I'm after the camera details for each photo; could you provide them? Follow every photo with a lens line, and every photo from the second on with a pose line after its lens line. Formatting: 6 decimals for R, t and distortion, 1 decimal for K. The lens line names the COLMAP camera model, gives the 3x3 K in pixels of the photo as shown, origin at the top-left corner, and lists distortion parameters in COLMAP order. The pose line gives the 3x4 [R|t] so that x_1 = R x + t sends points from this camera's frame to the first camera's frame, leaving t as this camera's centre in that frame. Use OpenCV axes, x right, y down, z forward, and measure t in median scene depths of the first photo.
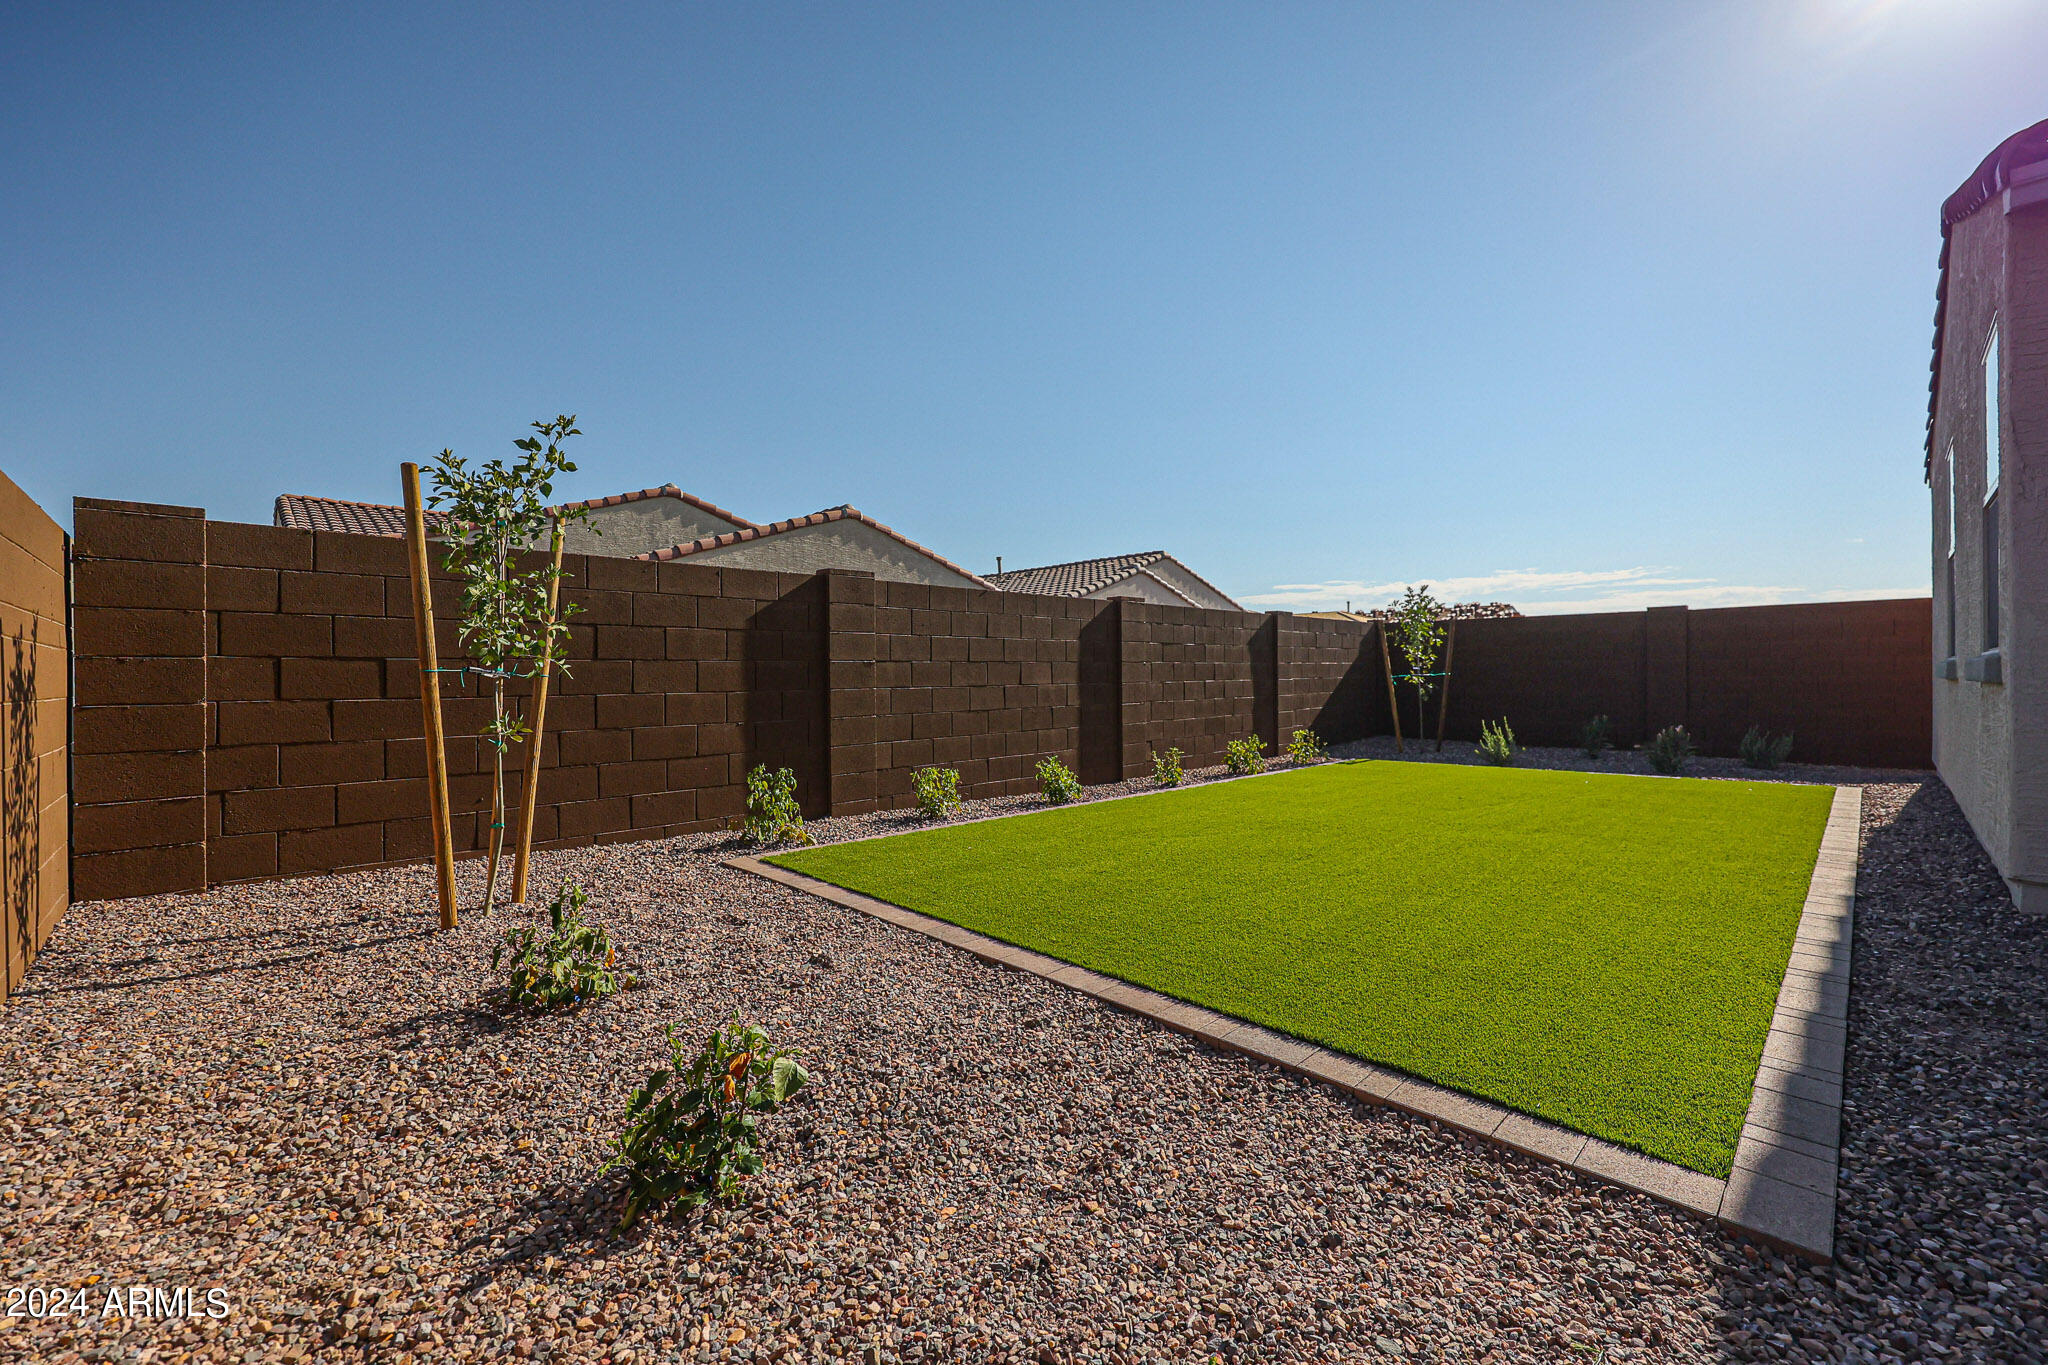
lens RADIAL K [[816.1, 0, 1029.3], [0, 816.1, 677.4], [0, 0, 1]] dist [-0.001042, -0.000069]
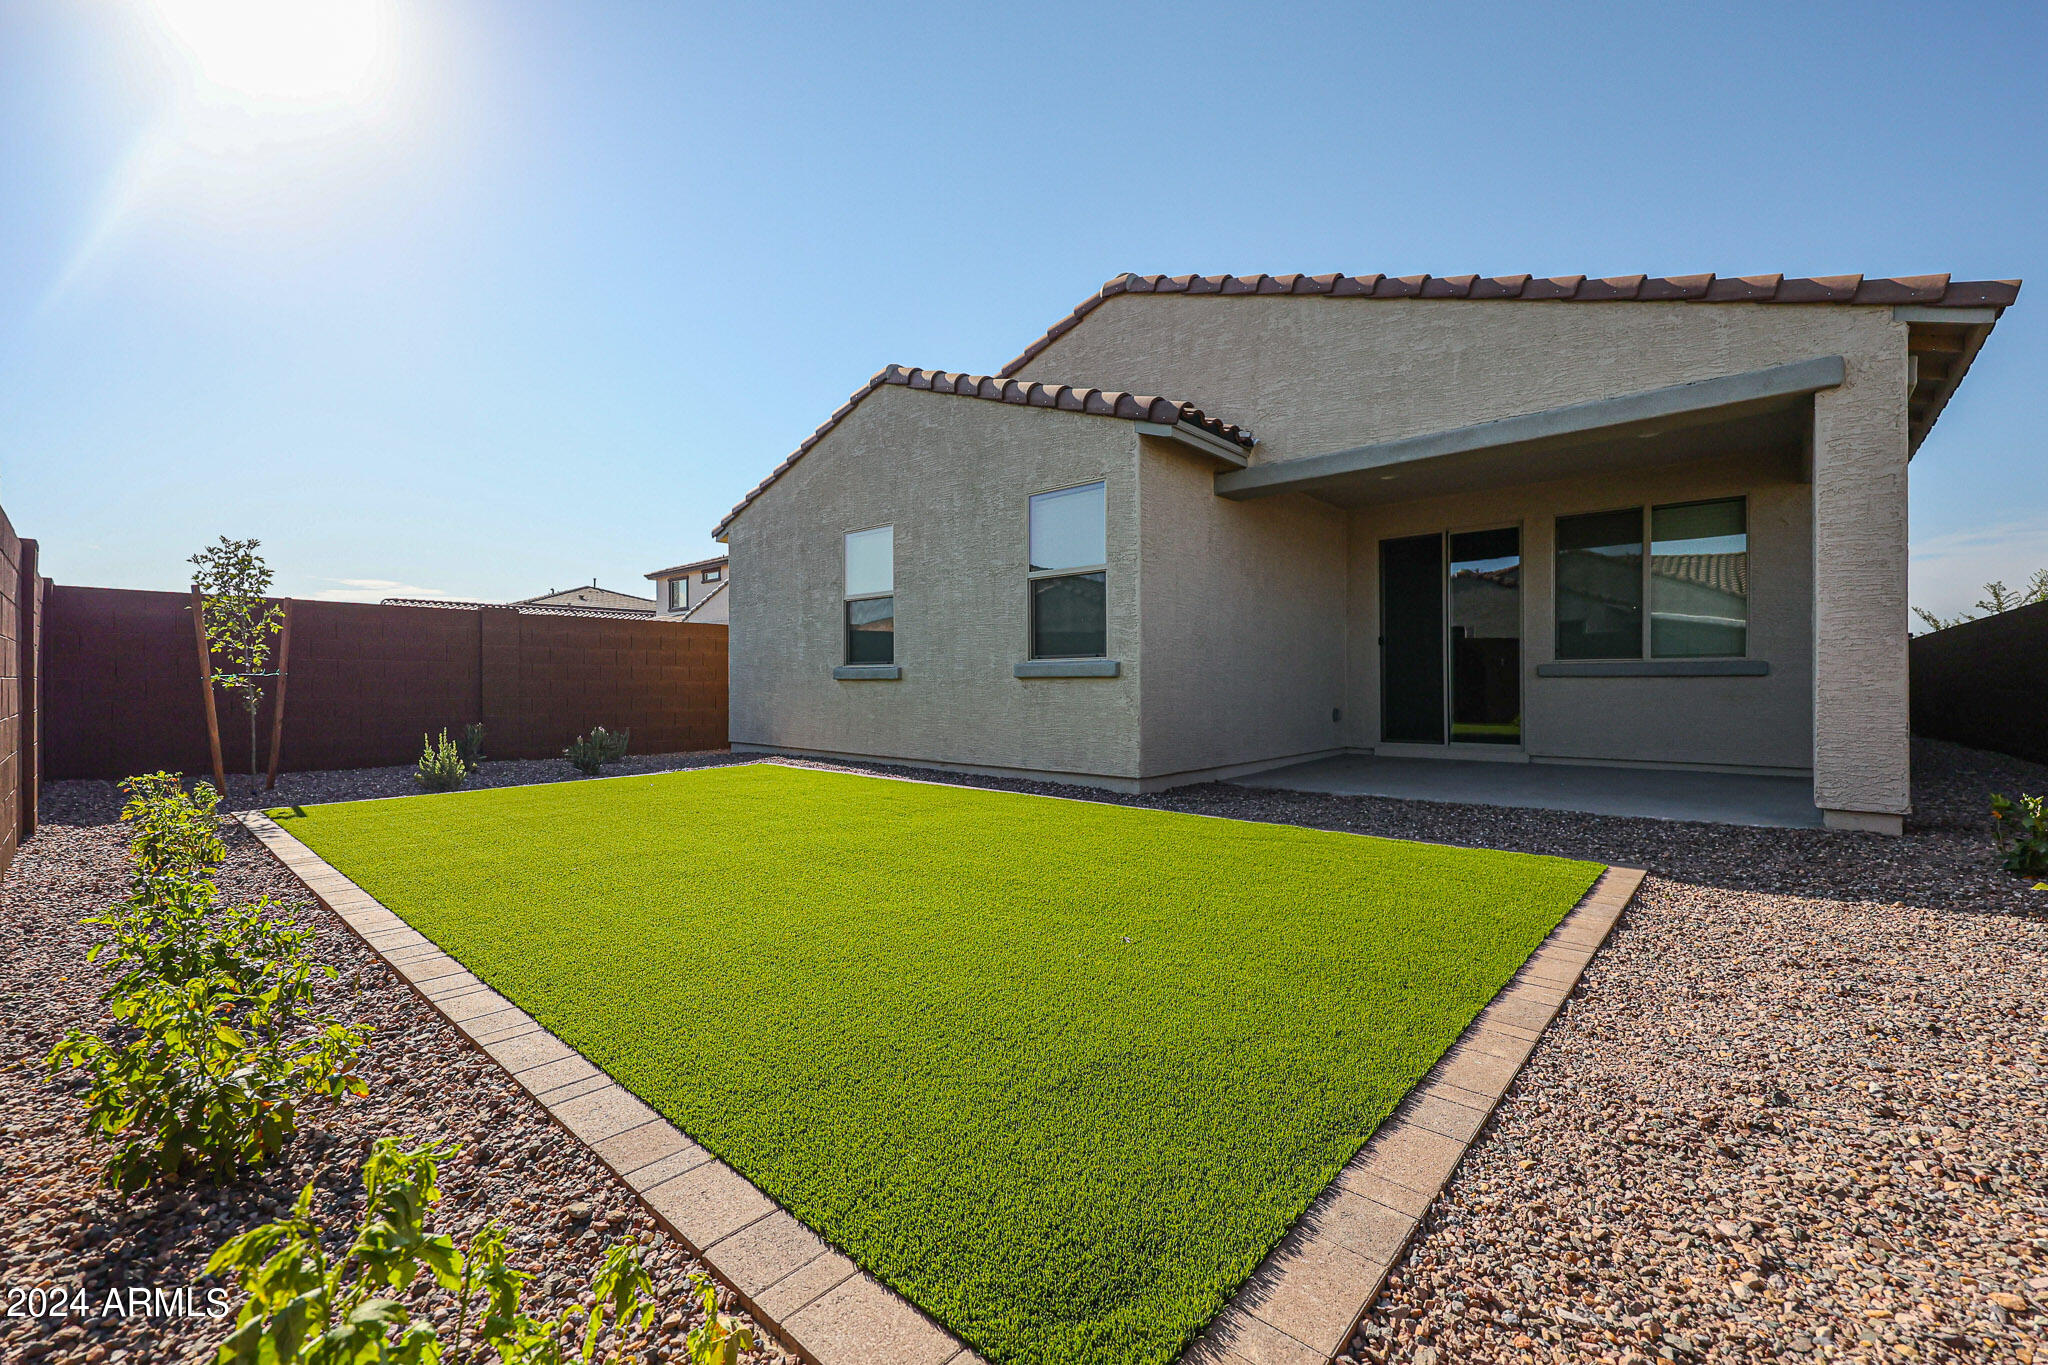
lens RADIAL K [[824.1, 0, 1022.3], [0, 824.1, 680.9], [0, 0, 1]] dist [-0.000796, 0.000368]
pose [[-0.051025, 0.015660, 0.998575, -0.274540], [0.007092, 0.999858, -0.015318, 0.021271], [-0.998672, 0.006301, -0.051128, 0.539988]]
